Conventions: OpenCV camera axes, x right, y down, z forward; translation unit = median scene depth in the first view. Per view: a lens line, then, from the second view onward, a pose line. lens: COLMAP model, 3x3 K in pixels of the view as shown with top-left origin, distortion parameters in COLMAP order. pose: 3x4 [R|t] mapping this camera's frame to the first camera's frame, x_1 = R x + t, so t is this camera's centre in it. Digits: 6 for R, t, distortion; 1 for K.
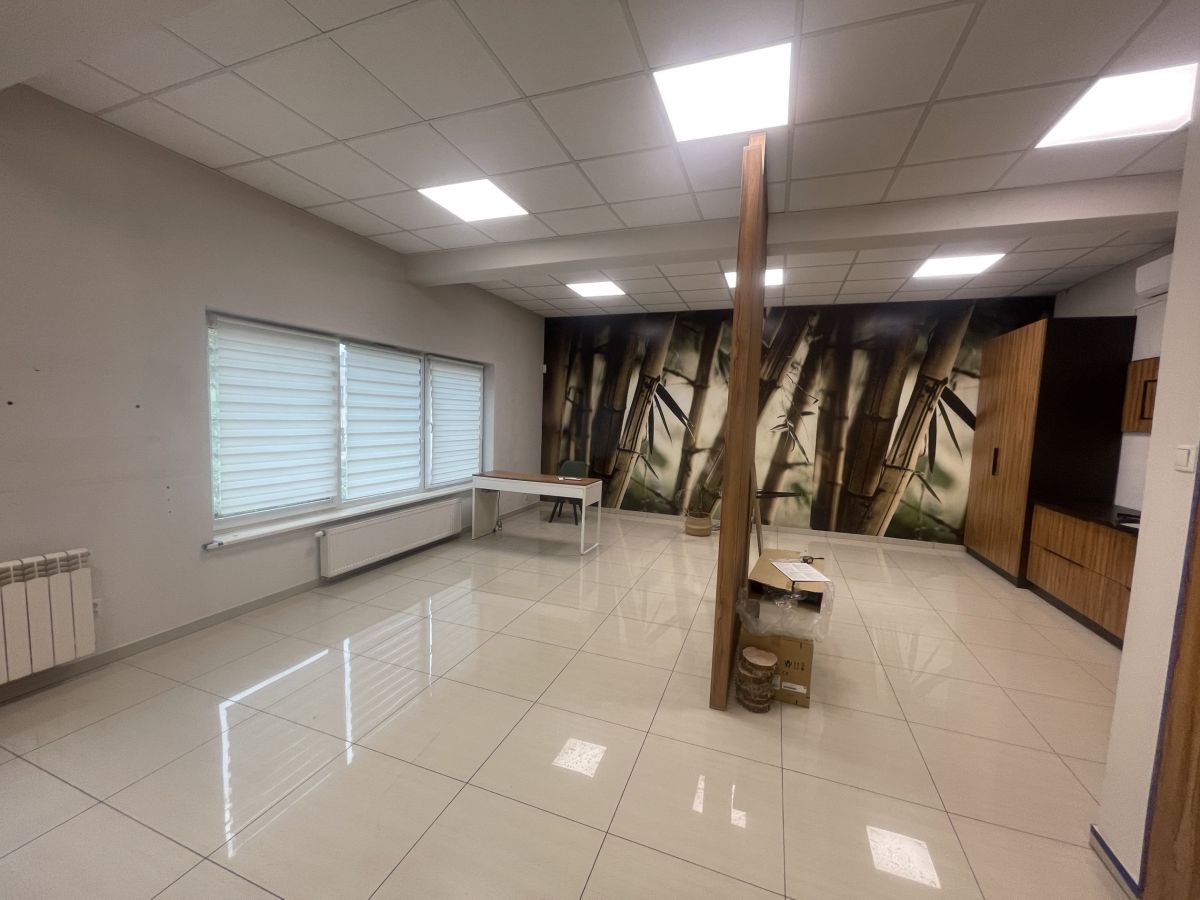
lens RADIAL K [[479.2, 0, 590.2], [0, 479.2, 454.4], [0, 0, 1]] dist [-0.001922, -0.000341]
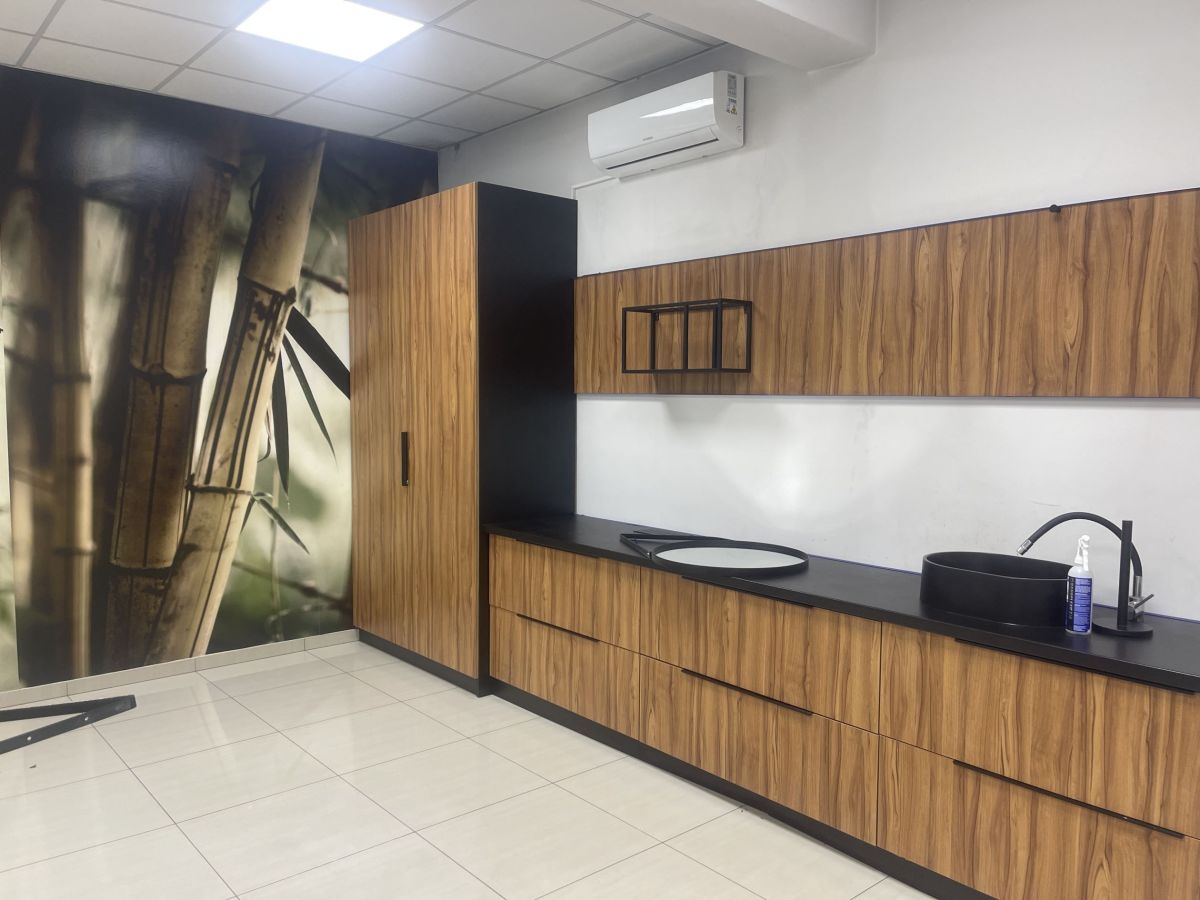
lens RADIAL K [[897.5, 0, 600.0], [0, 897.5, 450.0], [0, 0, 1]] dist [0.069683, -0.093884]
pose [[0.463828, -0.092460, 0.881087, 0.077915], [0.083218, 0.994689, 0.060573, -0.028149], [-0.882008, 0.045227, 0.469059, 0.294057]]
